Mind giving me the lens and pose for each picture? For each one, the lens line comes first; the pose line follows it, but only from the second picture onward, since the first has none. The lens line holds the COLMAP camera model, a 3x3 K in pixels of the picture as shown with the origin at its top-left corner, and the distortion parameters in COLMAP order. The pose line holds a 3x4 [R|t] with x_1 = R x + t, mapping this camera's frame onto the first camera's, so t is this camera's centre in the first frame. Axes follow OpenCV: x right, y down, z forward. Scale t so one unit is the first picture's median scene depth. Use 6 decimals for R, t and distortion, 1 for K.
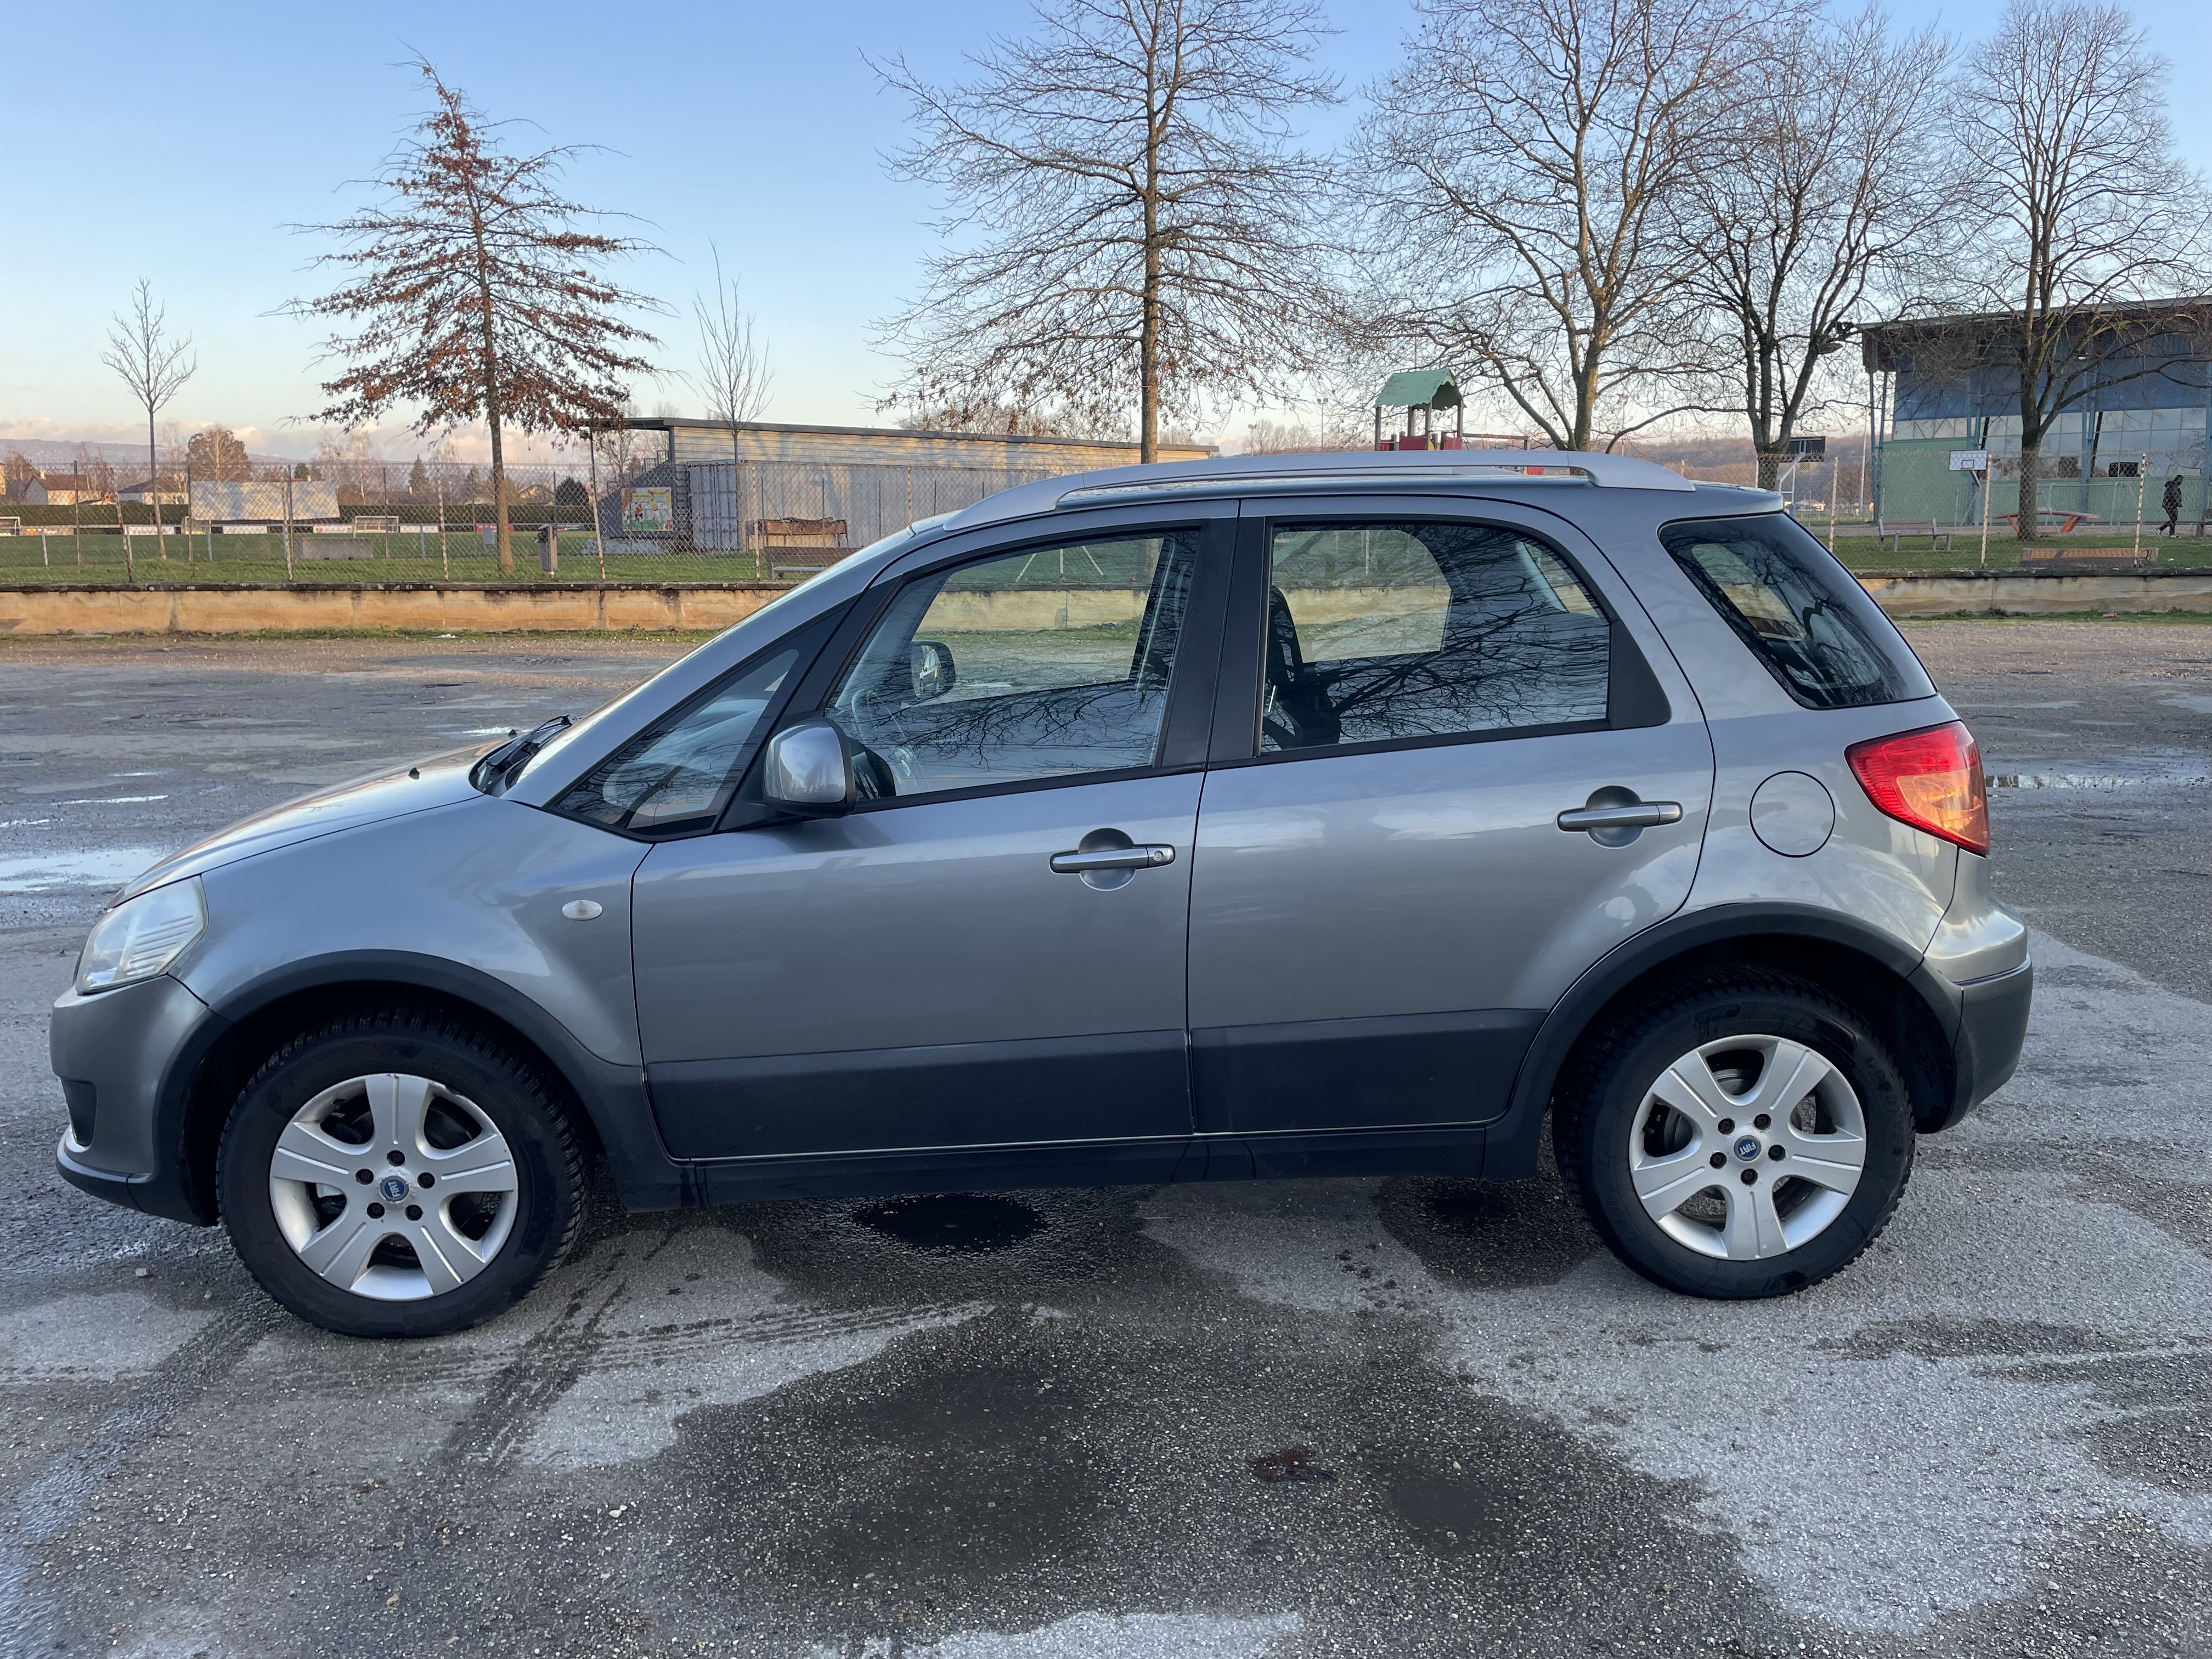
lens RADIAL K [[1647.6, 0, 1094.7], [0, 1647.6, 833.8], [0, 0, 1]] dist [0.101881, -0.123001]
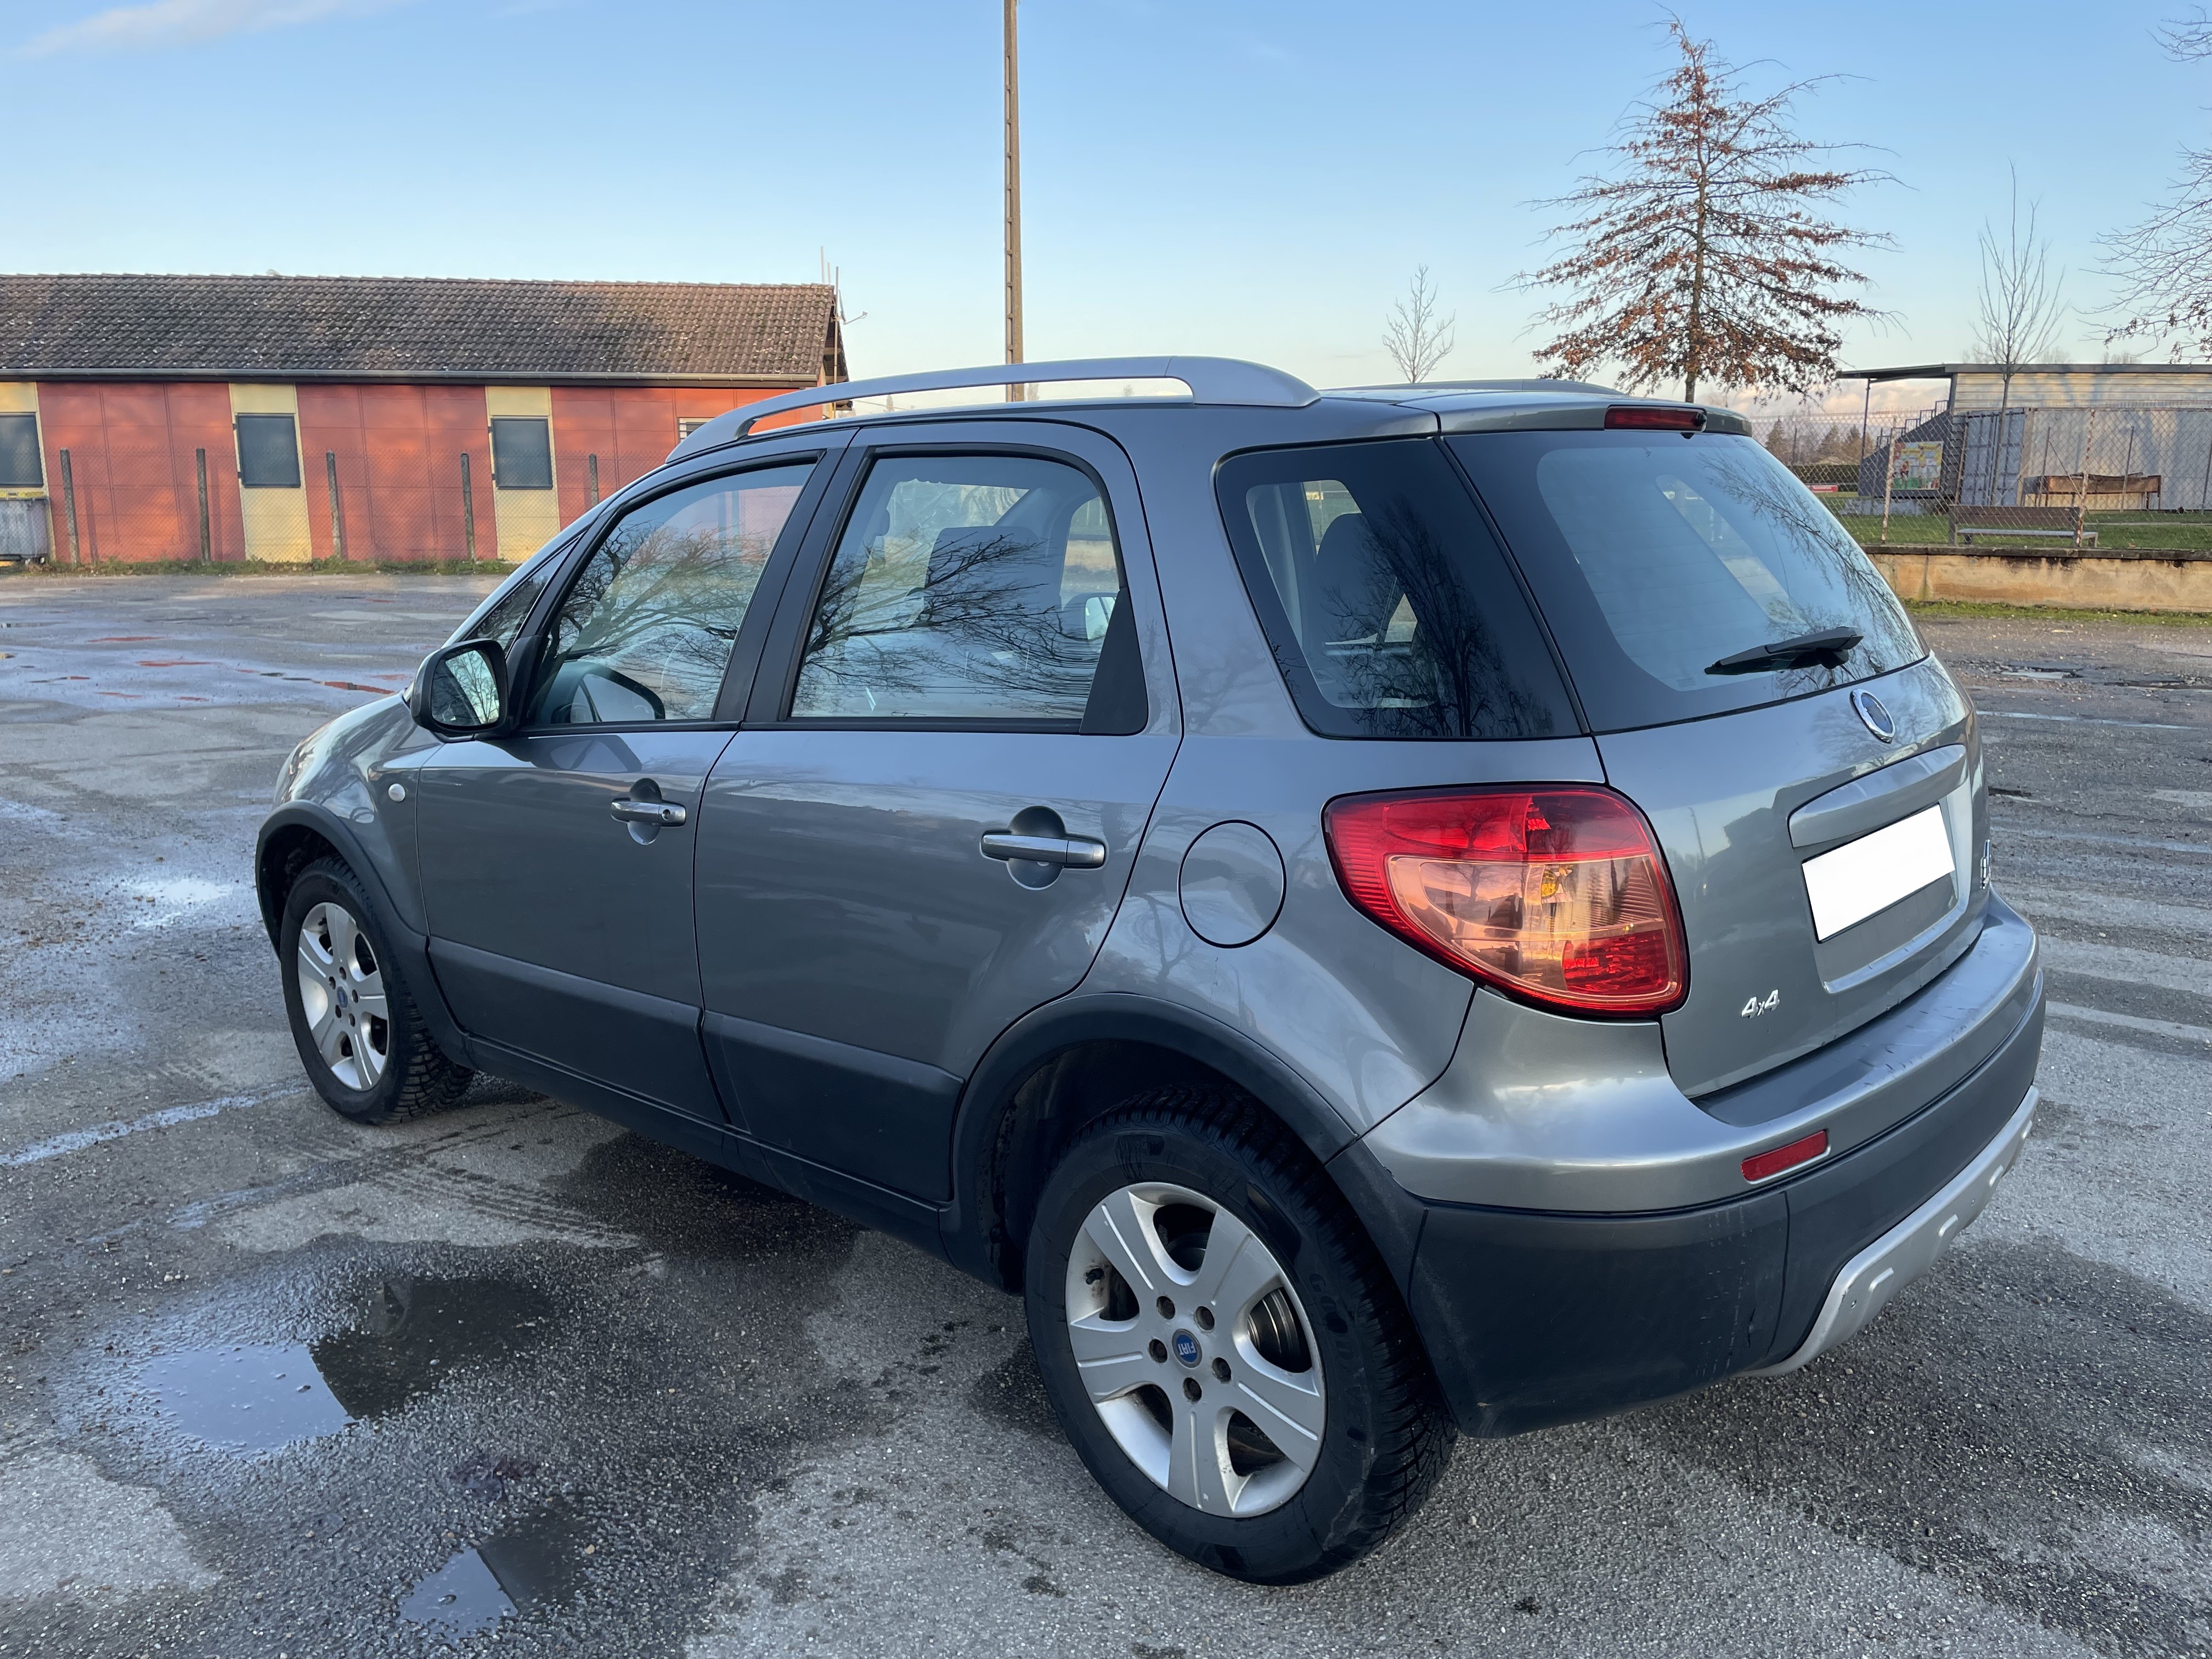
lens RADIAL K [[1632.5, 0, 1107.6], [0, 1632.5, 853.7], [0, 0, 1]] dist [0.075577, -0.086621]
pose [[0.729683, 0.151443, -0.666804, 0.089047], [-0.127459, 0.988198, 0.084959, -0.007904], [0.671801, 0.022997, 0.740374, 0.052134]]
